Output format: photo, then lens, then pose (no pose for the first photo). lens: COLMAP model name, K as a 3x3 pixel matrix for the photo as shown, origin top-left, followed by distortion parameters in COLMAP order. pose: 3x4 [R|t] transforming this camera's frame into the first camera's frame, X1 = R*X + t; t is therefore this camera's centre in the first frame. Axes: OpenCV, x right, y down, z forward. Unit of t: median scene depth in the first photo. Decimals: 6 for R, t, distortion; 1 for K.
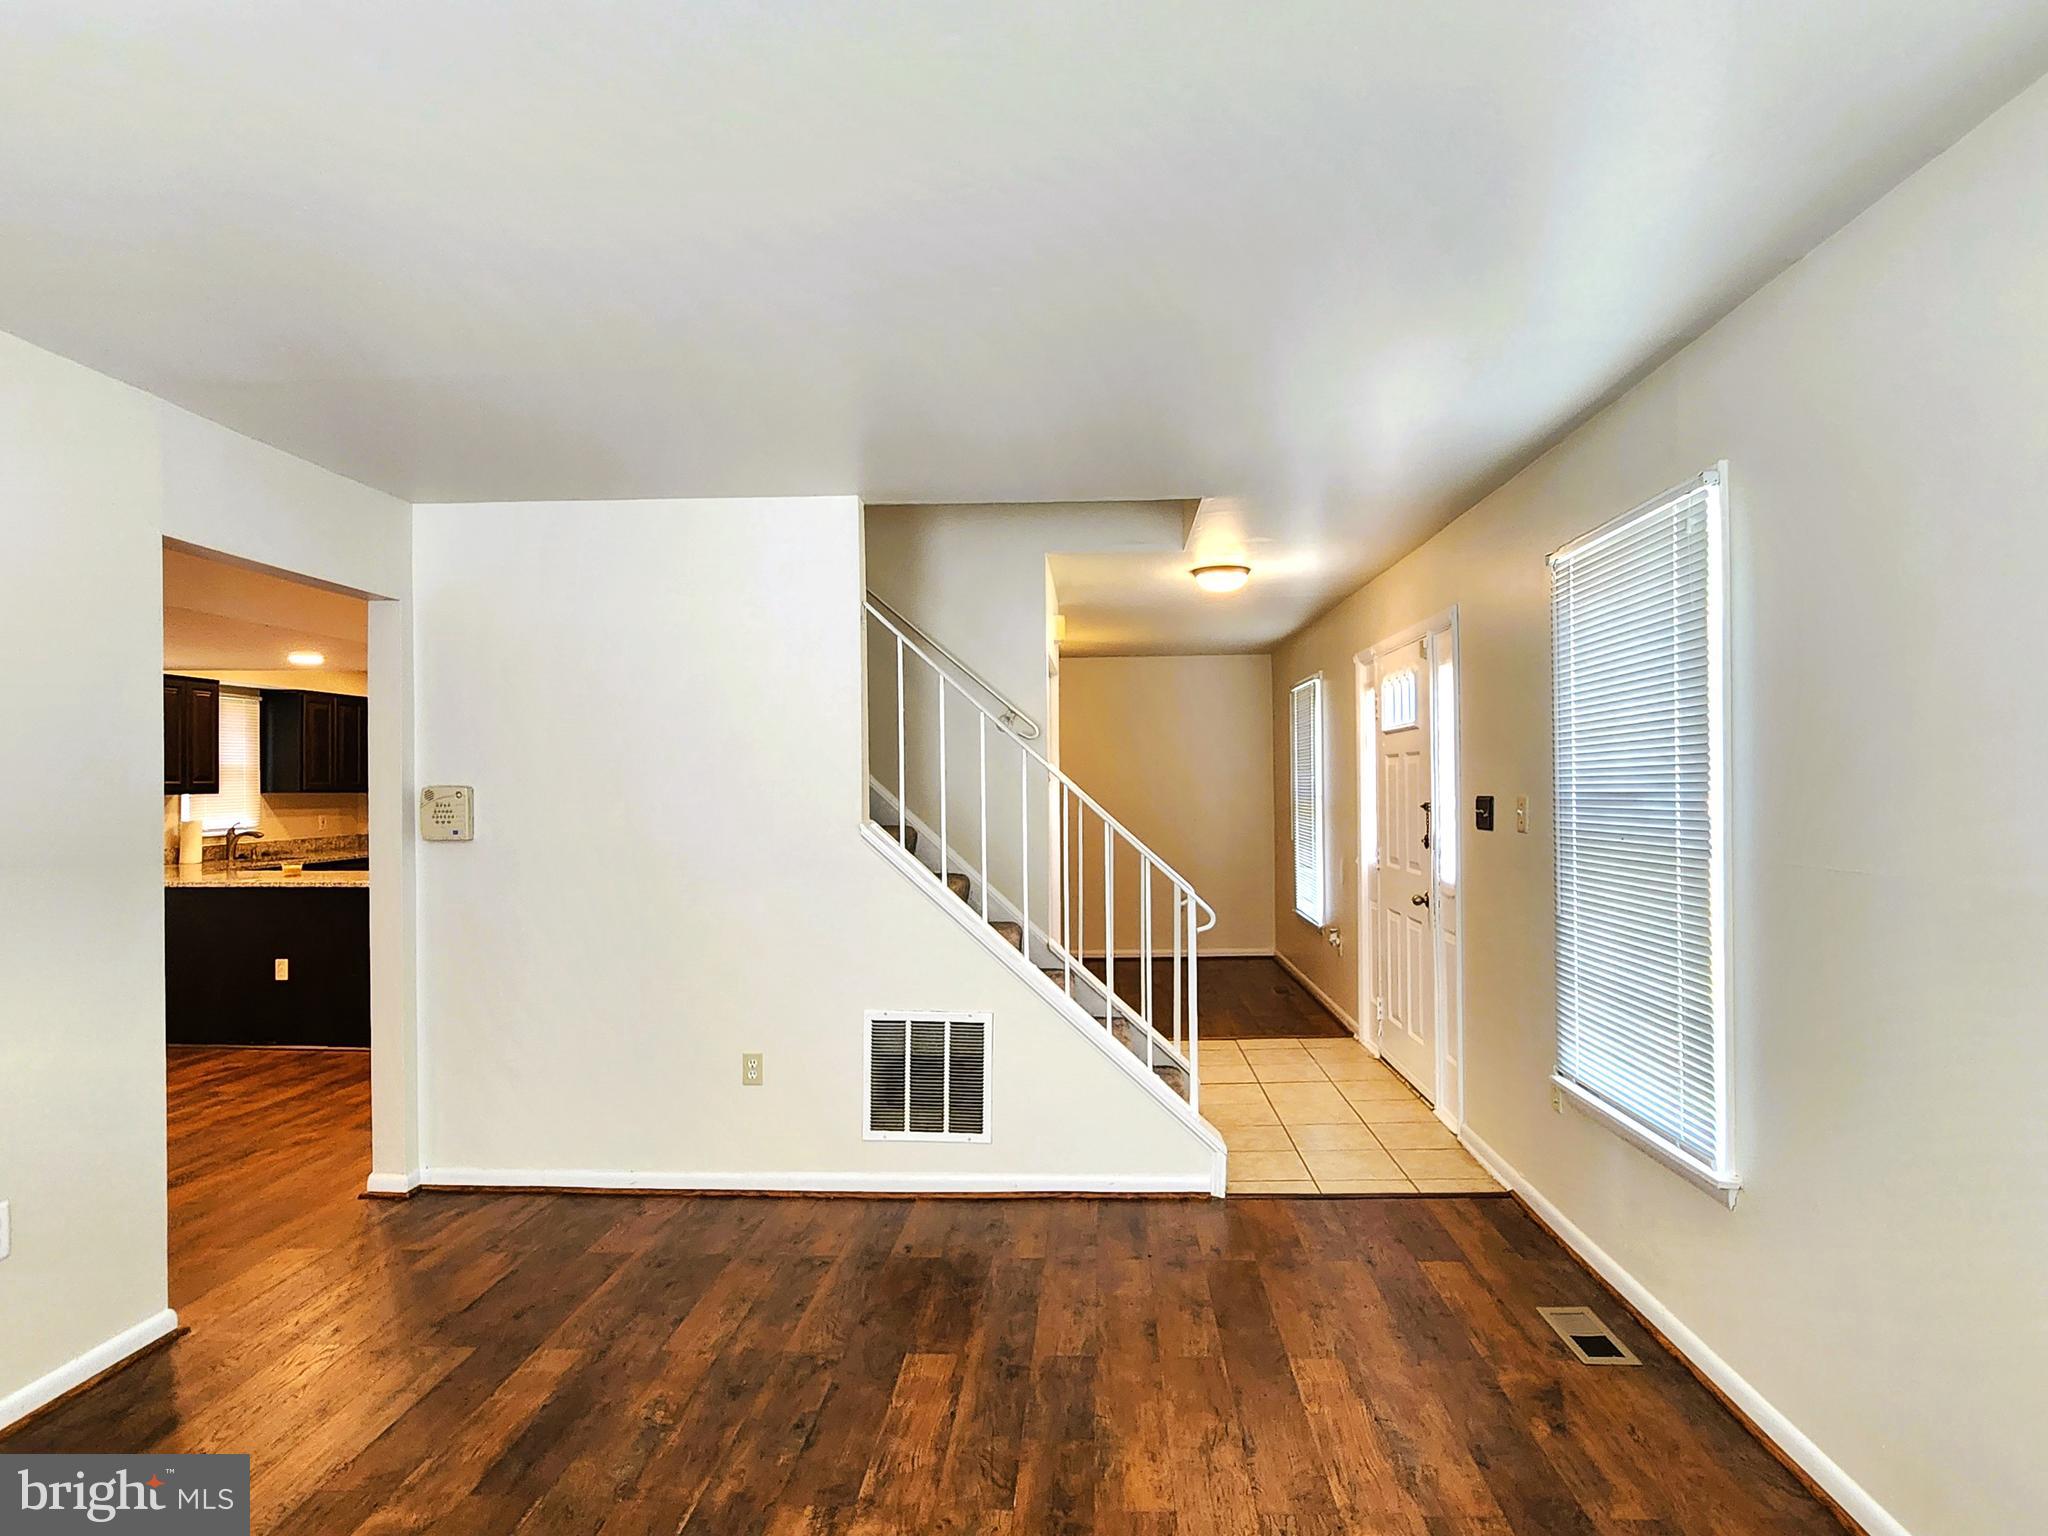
lens RADIAL K [[1151.6, 0, 1030.0], [0, 1151.6, 768.5], [0, 0, 1]] dist [-0.022173, -0.001314]
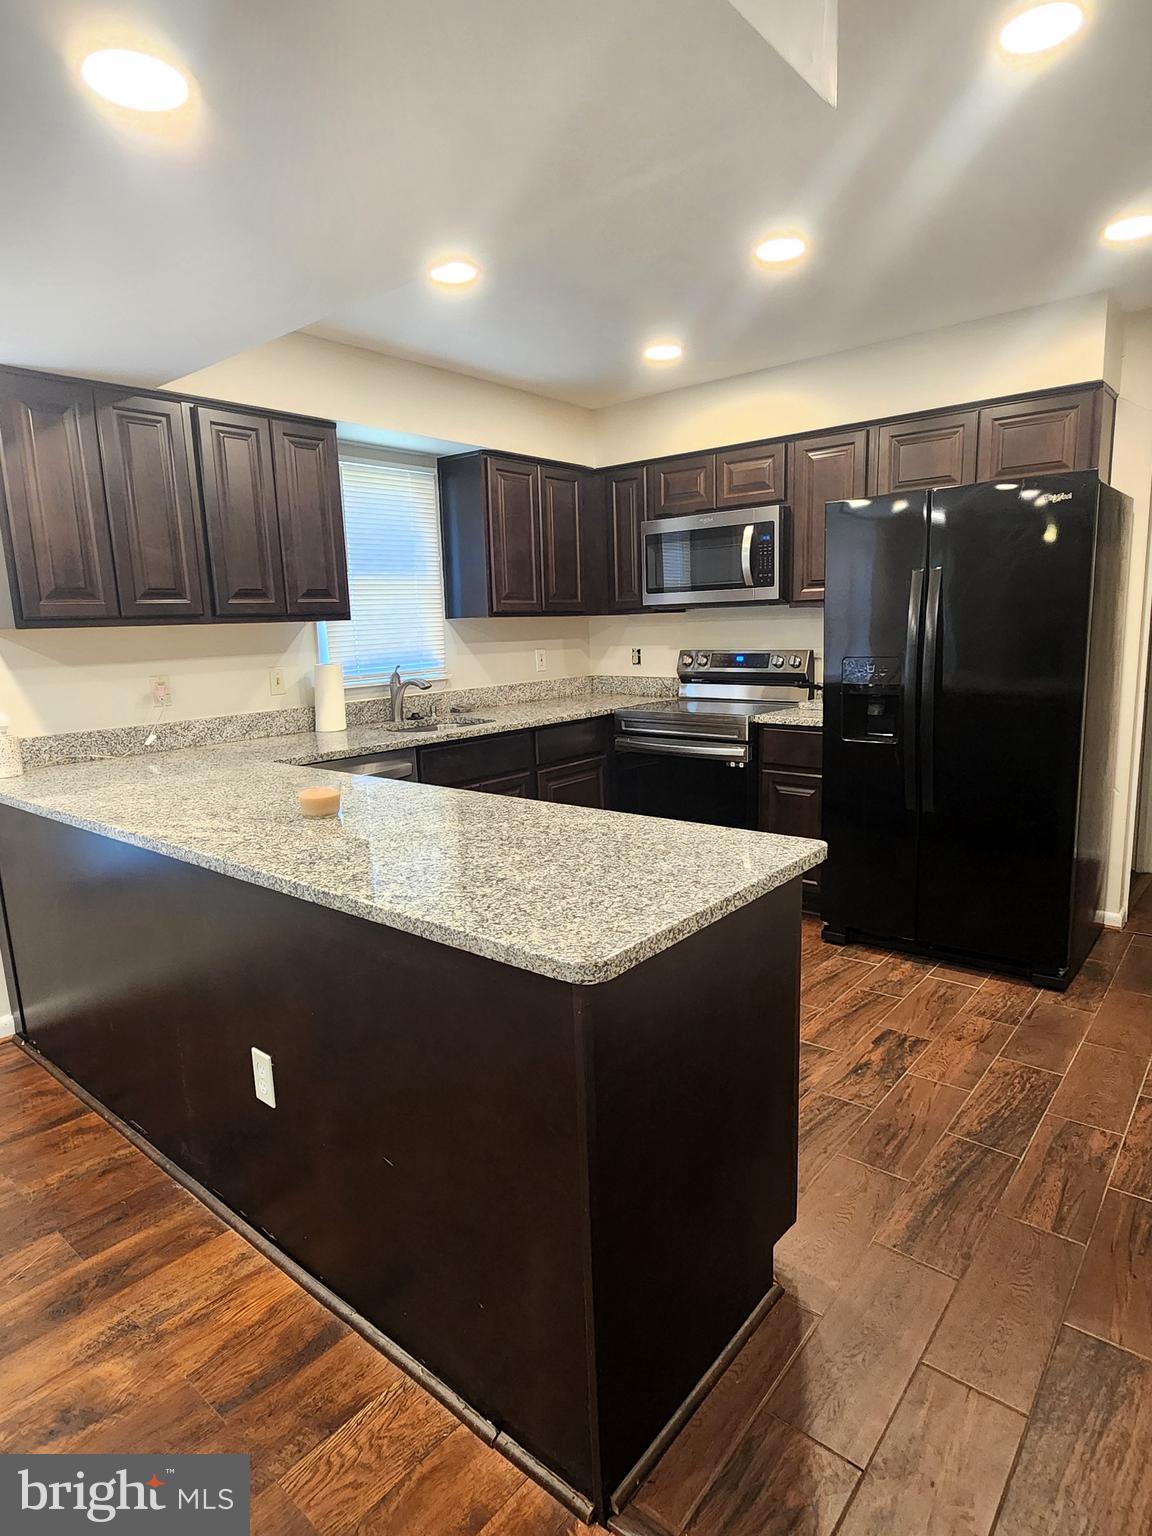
lens RADIAL K [[863.7, 0, 578.0], [0, 863.7, 770.8], [0, 0, 1]] dist [-0.022173, -0.001314]
pose [[0.802619, 0.084161, -0.590525, -0.319359], [0.031597, 0.982608, 0.182987, 0.019834], [0.595655, -0.165527, 0.786000, 0.665277]]
